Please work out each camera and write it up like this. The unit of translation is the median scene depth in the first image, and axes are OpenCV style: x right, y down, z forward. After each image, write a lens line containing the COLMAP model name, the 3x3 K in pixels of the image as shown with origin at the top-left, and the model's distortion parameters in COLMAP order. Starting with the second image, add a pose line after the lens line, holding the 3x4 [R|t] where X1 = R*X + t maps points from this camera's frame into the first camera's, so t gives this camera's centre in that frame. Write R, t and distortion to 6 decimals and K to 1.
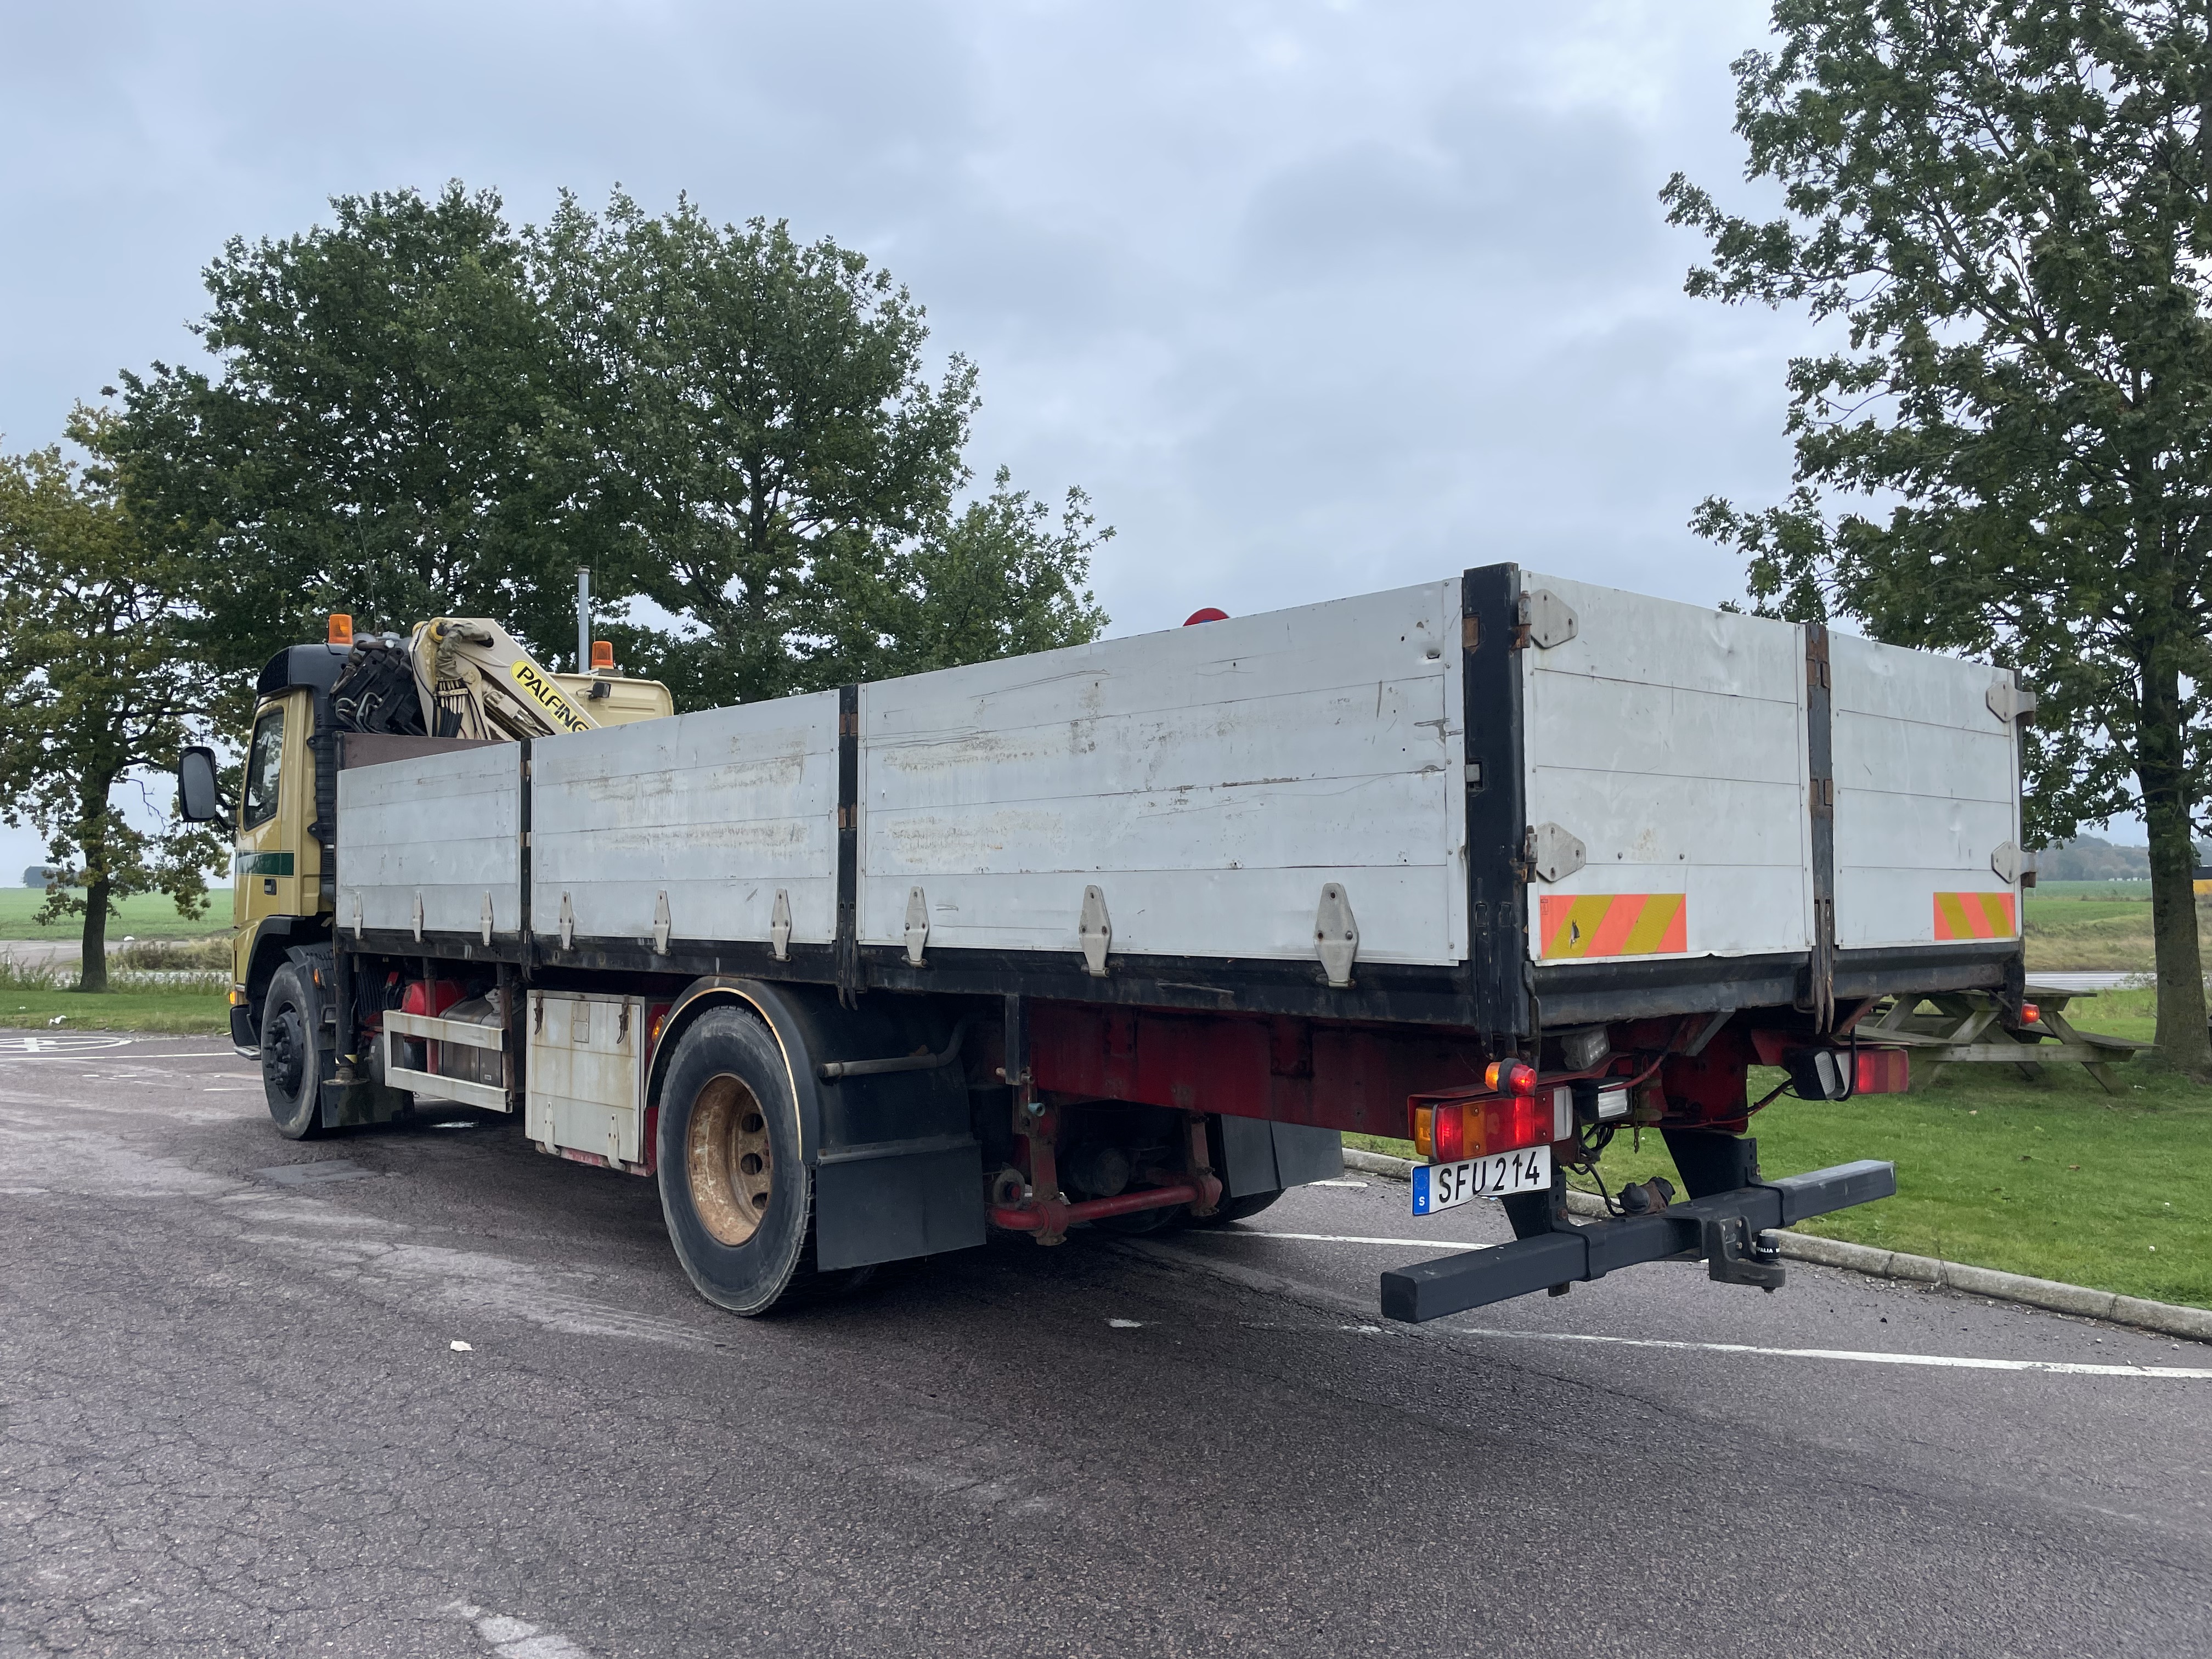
lens RADIAL K [[1680.8, 0, 1106.2], [0, 1680.8, 898.5], [0, 0, 1]] dist [0.096774, -0.001005]
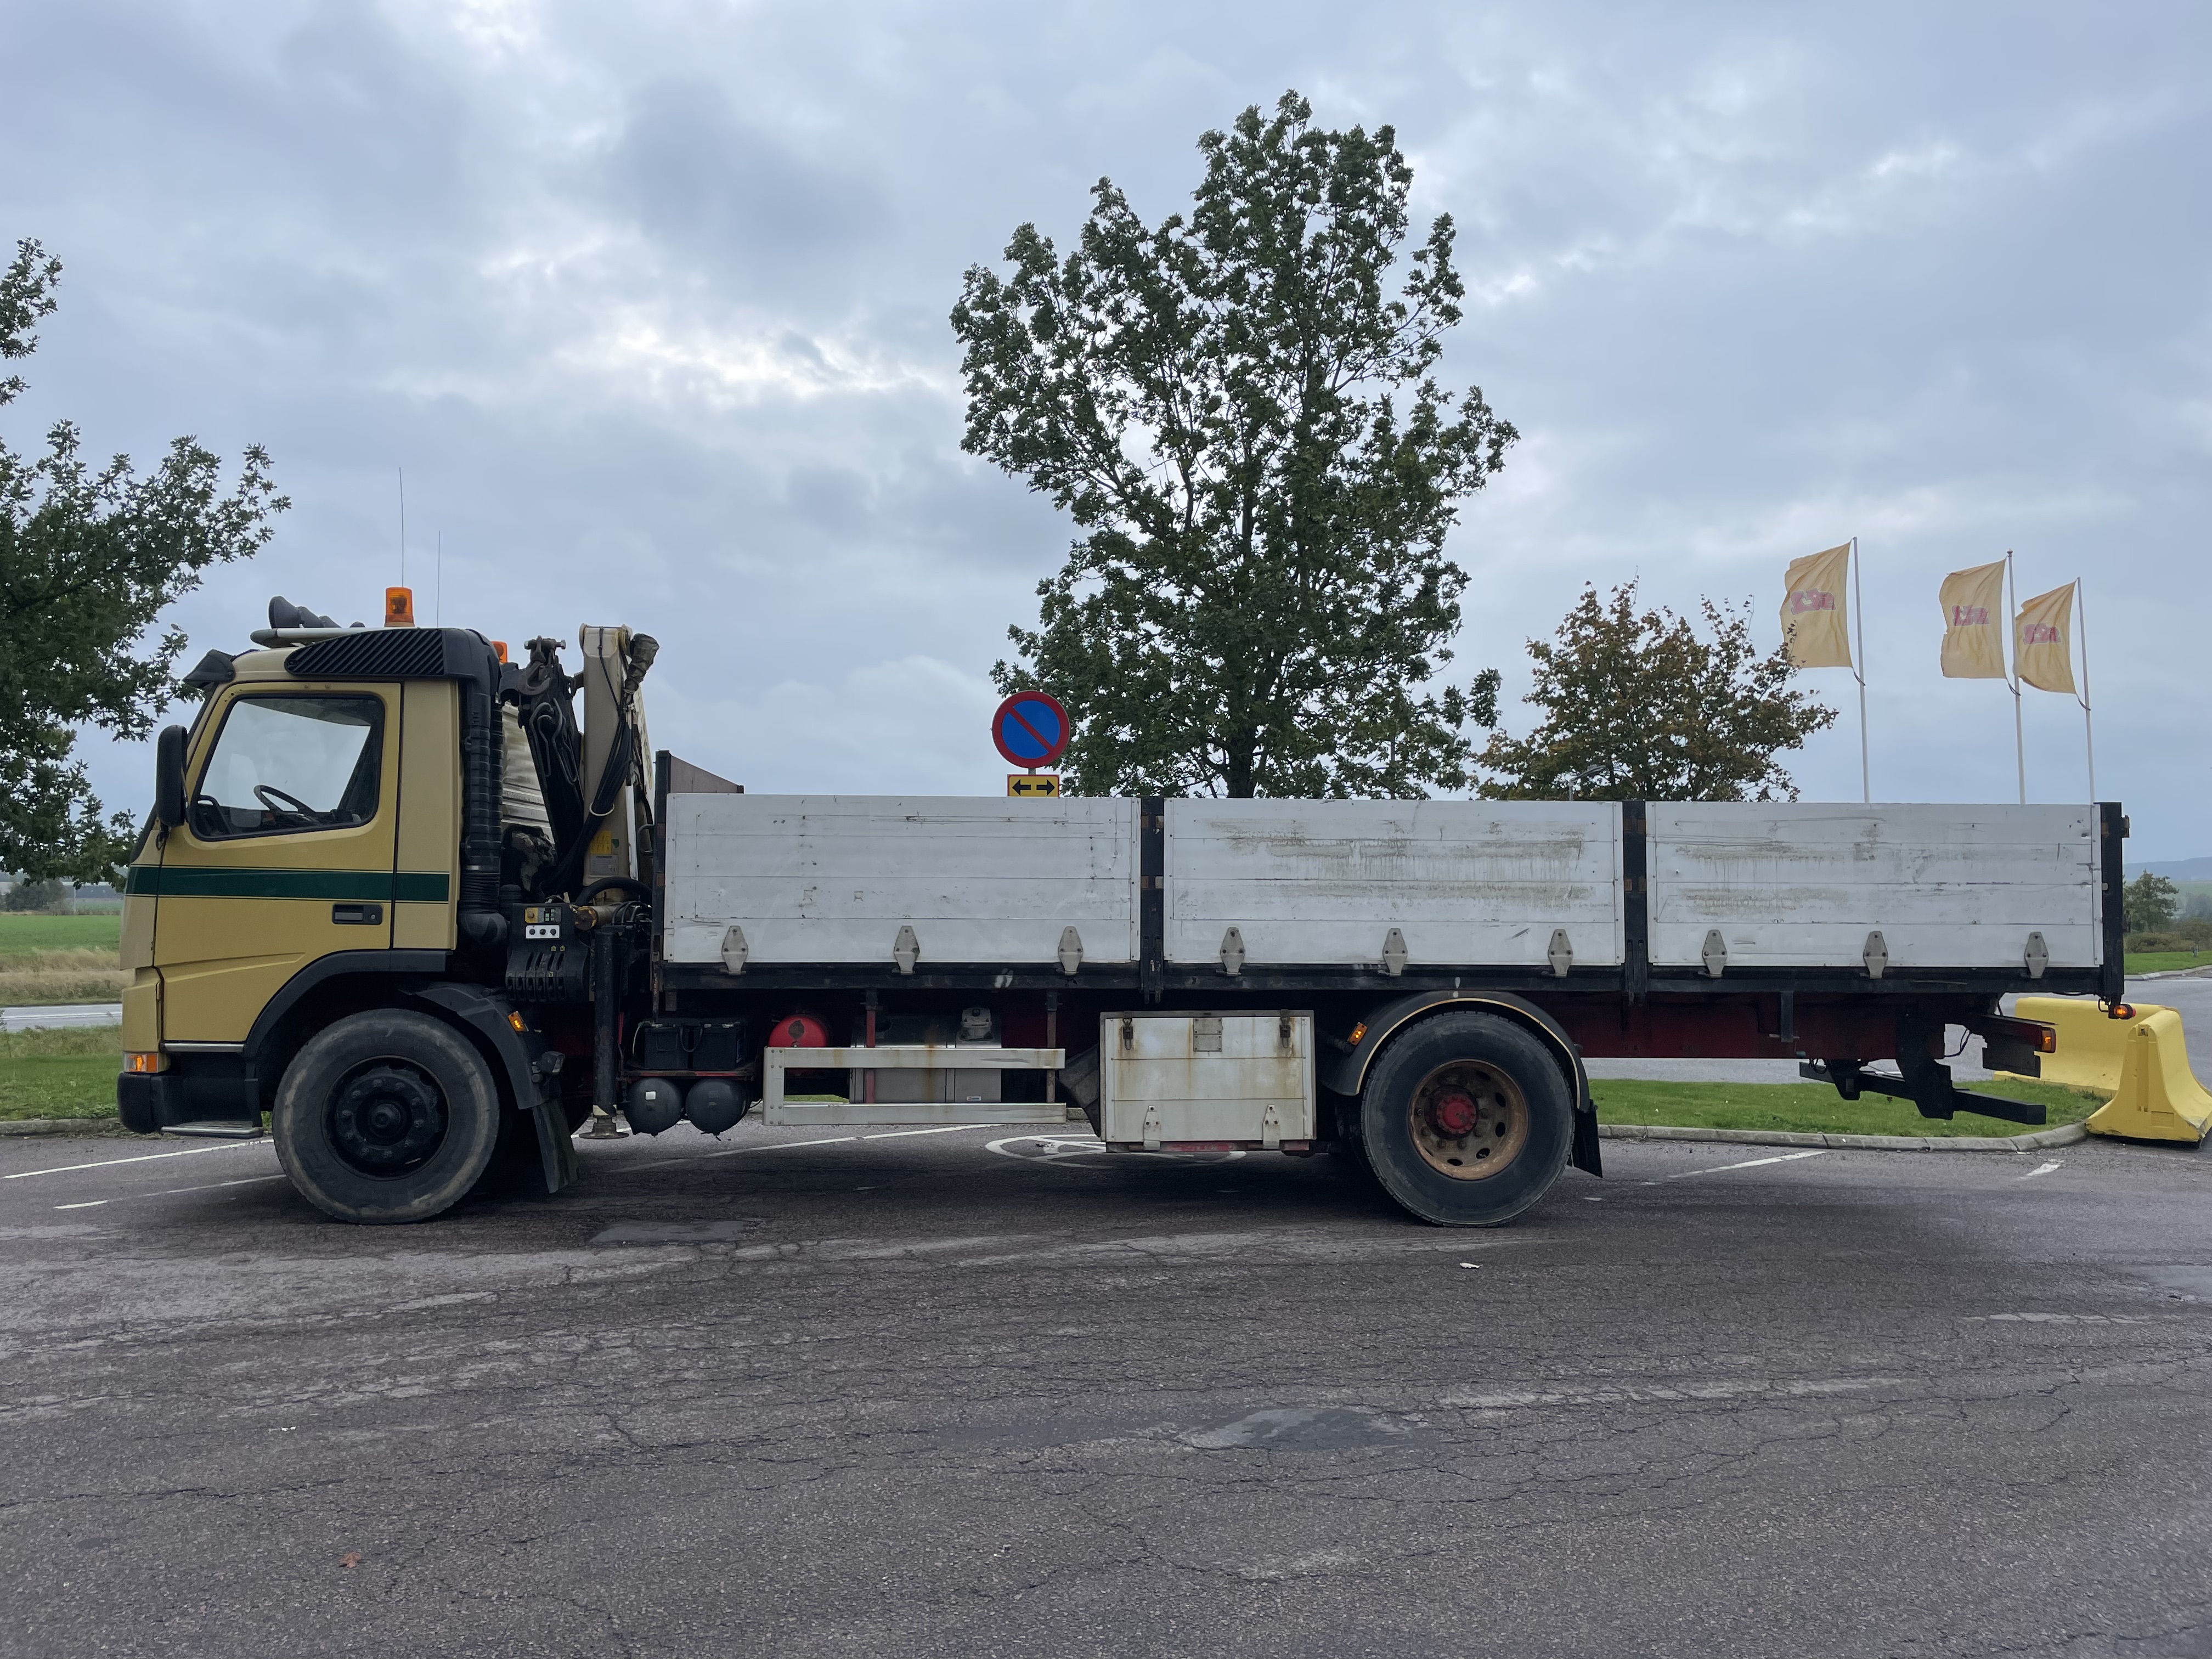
lens RADIAL K [[1698.8, 0, 1184.5], [0, 1698.8, 832.5], [0, 0, 1]] dist [0.061916, -0.084022]
pose [[0.620721, 0.040658, 0.782977, -1.443823], [-0.004605, 0.998826, -0.048215, -0.015183], [-0.784018, 0.026323, 0.620179, 0.287898]]
